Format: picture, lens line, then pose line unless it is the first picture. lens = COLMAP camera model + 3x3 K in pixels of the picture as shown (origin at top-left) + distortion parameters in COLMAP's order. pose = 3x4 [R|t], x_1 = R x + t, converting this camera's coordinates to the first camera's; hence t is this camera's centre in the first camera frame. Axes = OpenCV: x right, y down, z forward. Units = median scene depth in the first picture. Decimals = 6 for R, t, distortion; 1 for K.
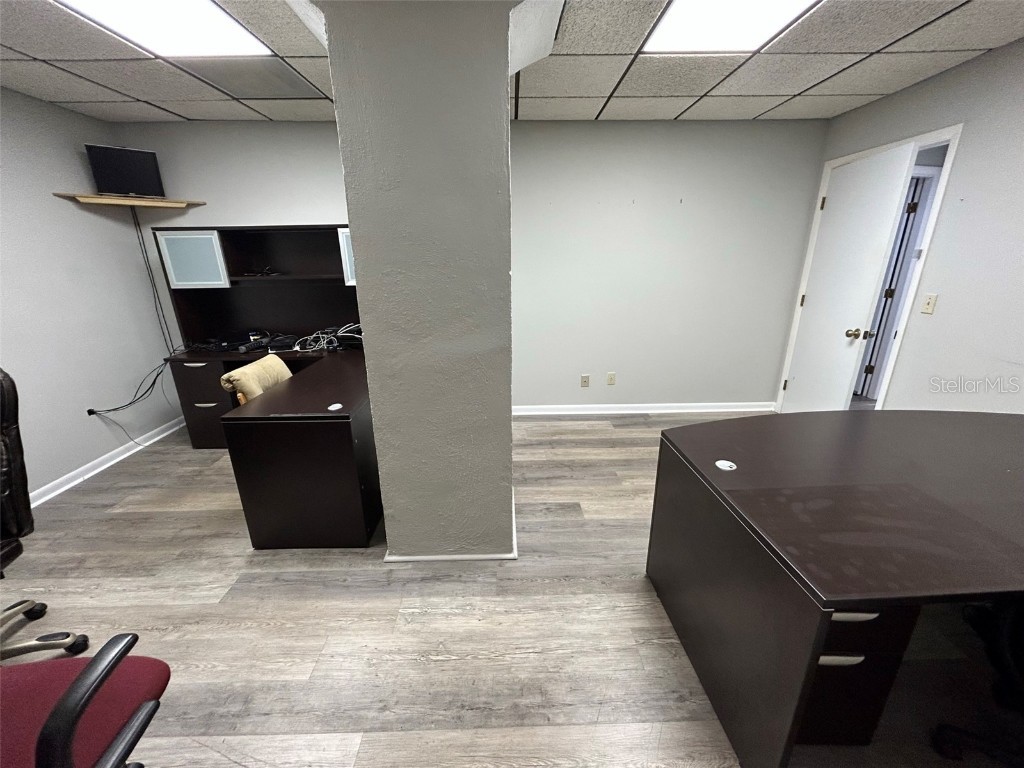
lens RADIAL K [[410.0, 0, 515.3], [0, 410.0, 384.4], [0, 0, 1]] dist [0.000635, -0.000240]
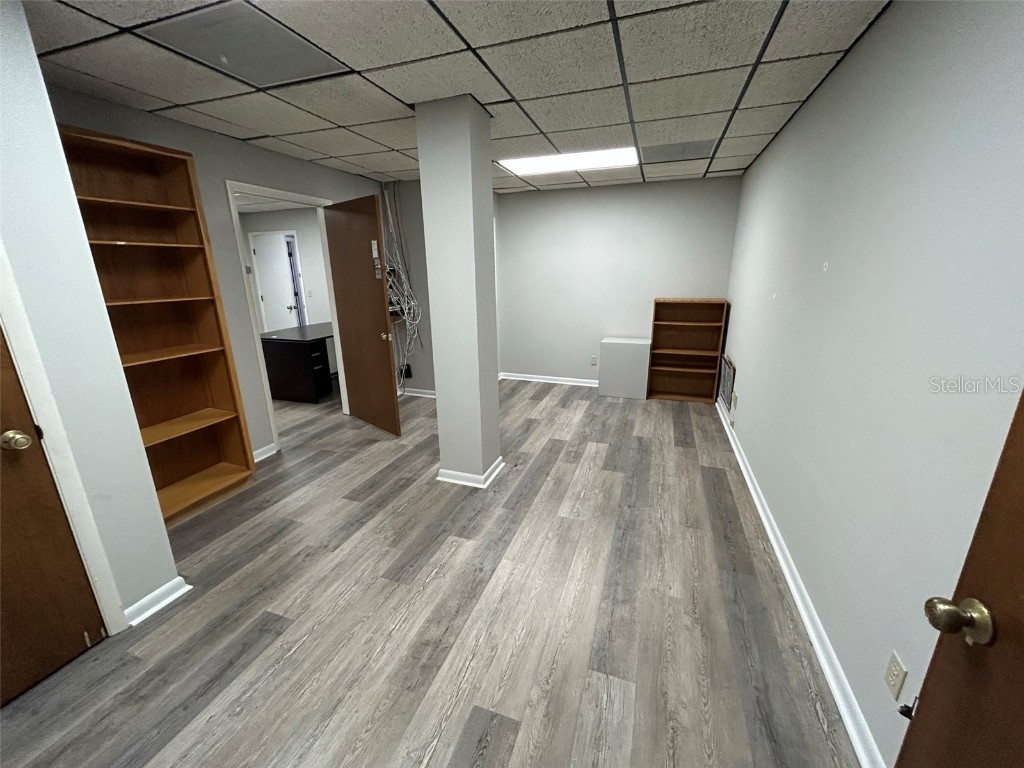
lens RADIAL K [[410.0, 0, 514.9], [0, 410.0, 383.5], [0, 0, 1]] dist [0.000635, -0.000240]
pose [[0.350037, -0.238031, 0.905988, -1.025387], [0.293959, 0.946232, 0.135031, 0.367523], [-0.889417, 0.219057, 0.401188, -1.069903]]
